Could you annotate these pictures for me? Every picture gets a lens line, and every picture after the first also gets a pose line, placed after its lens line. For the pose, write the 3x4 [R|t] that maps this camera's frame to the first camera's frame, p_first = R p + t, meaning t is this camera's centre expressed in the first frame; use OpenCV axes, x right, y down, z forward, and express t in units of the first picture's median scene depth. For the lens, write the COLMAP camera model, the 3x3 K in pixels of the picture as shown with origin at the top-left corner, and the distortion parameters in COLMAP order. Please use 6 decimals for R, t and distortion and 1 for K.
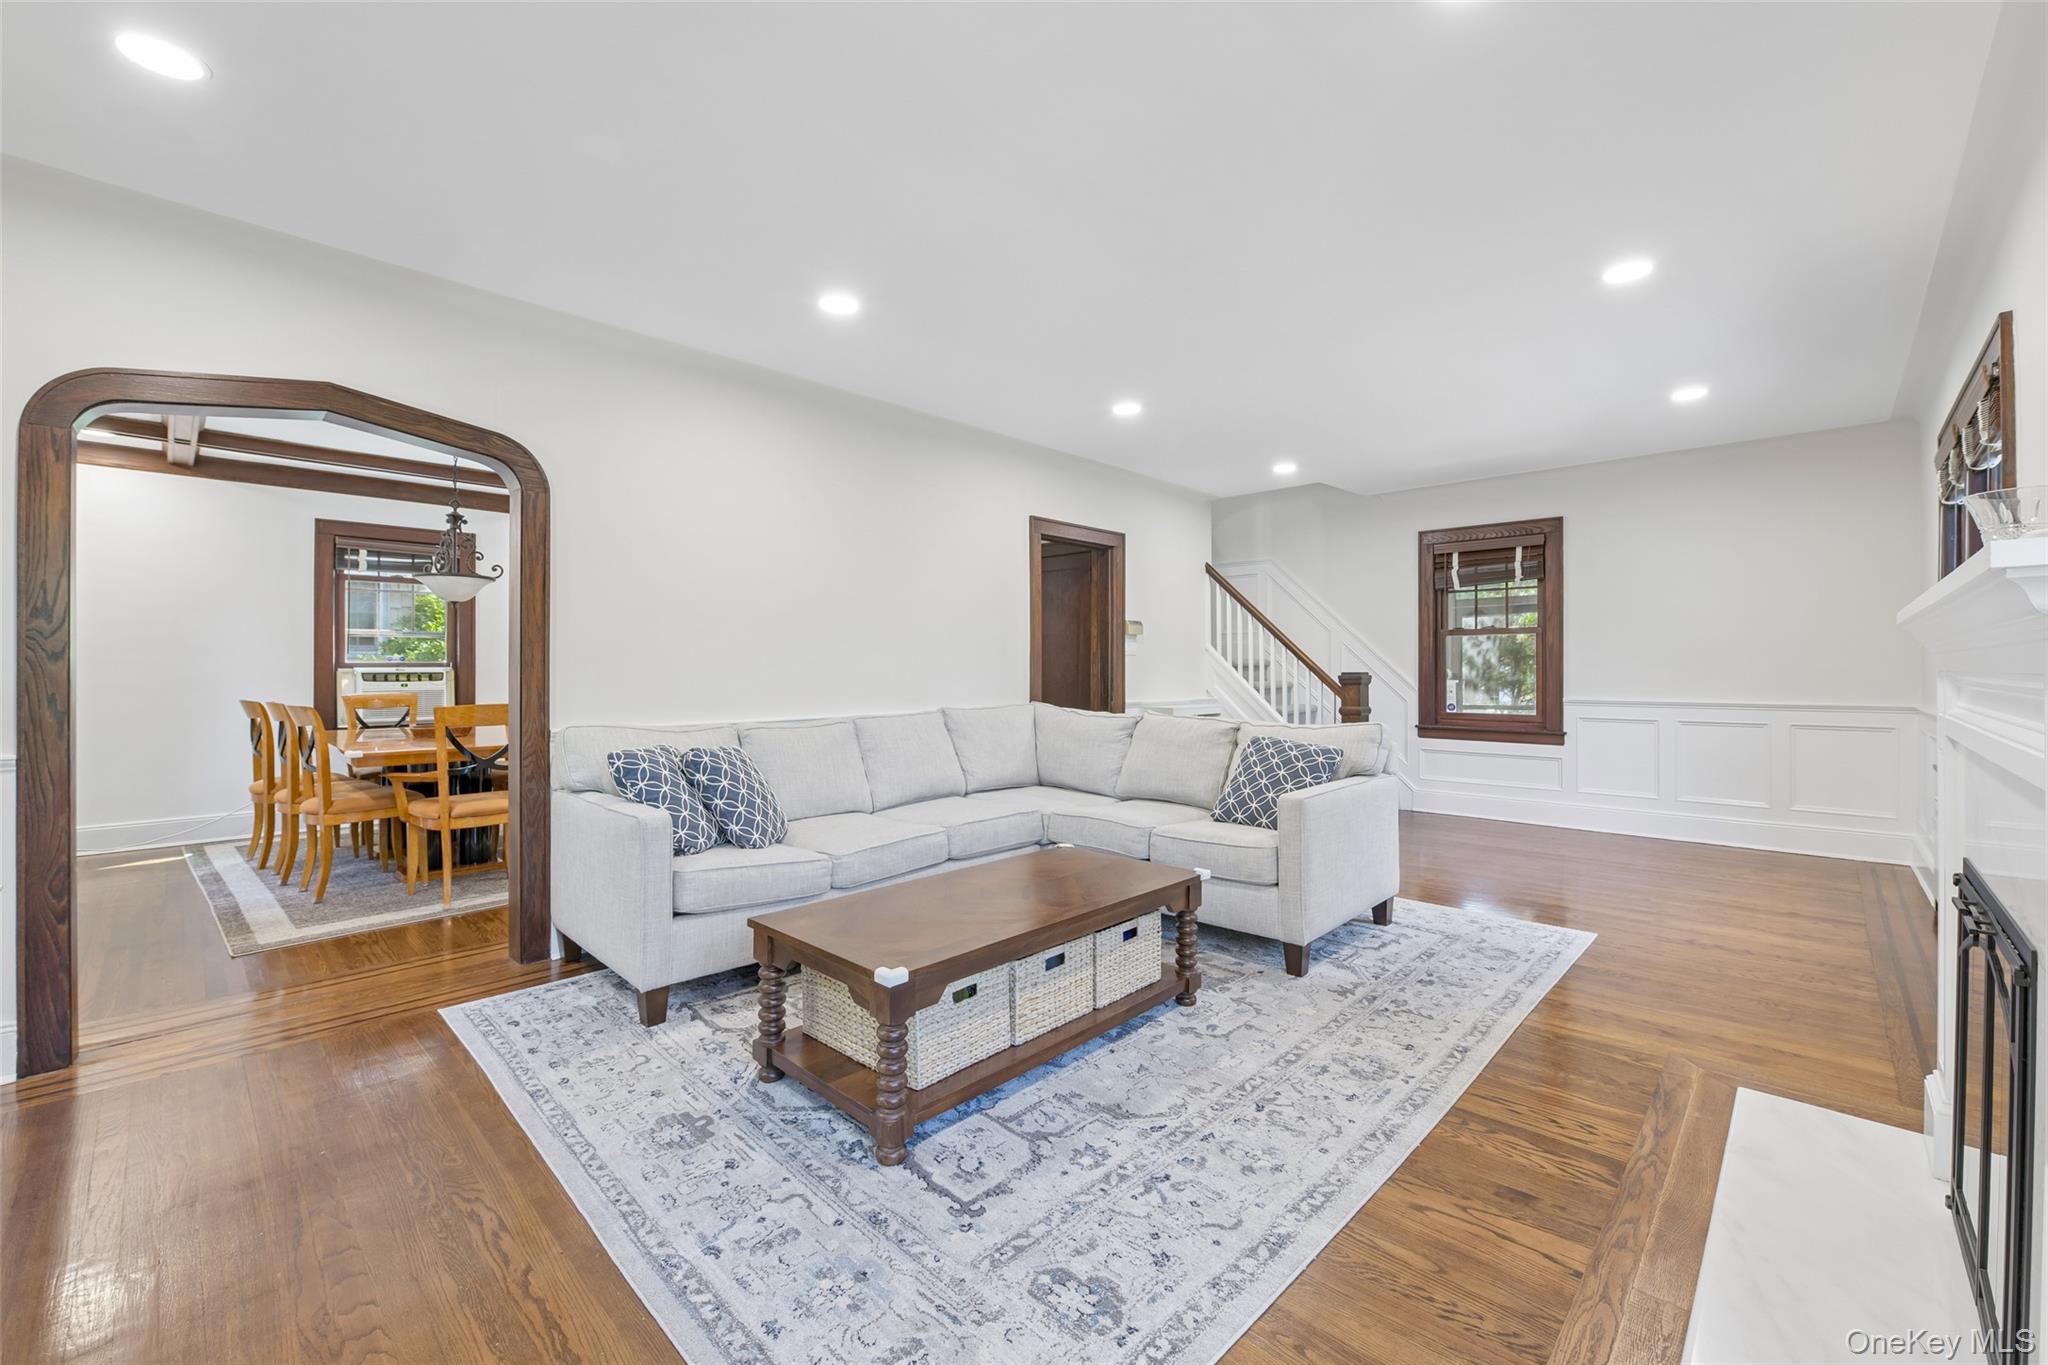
lens RADIAL K [[841.1, 0, 1036.2], [0, 841.1, 669.1], [0, 0, 1]] dist [-0.001179, -0.000152]
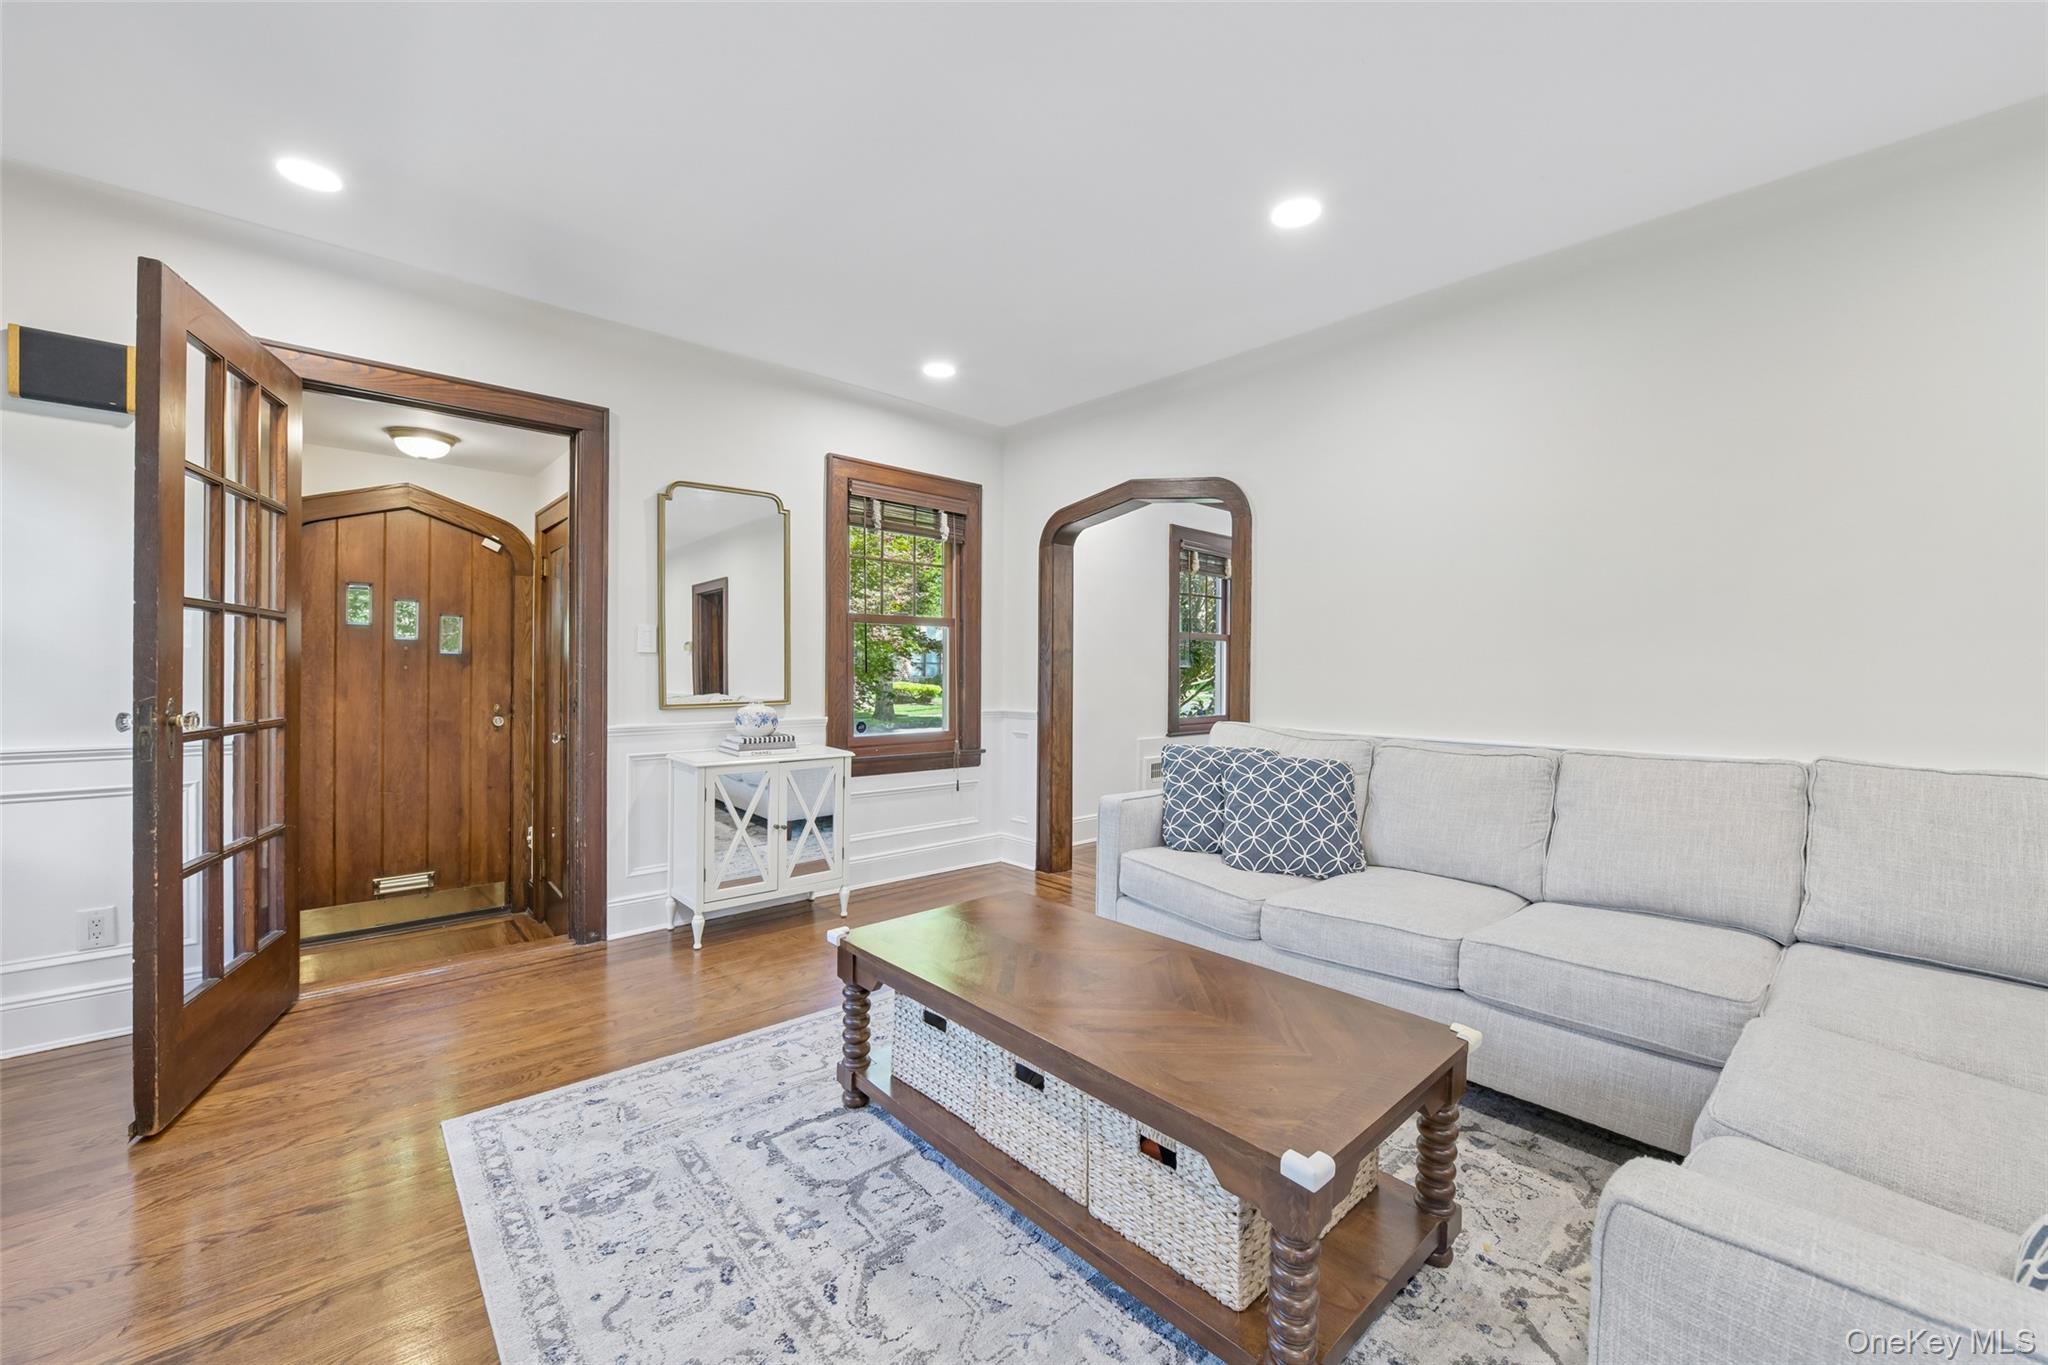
lens RADIAL K [[821.2, 0, 1022.5], [0, 821.2, 669.3], [0, 0, 1]] dist [-0.009904, -0.000583]
pose [[-0.085545, 0.006552, -0.996313, 1.004921], [-0.009437, 0.999928, 0.007386, -0.010819], [0.996290, 0.010034, -0.085477, 1.461915]]
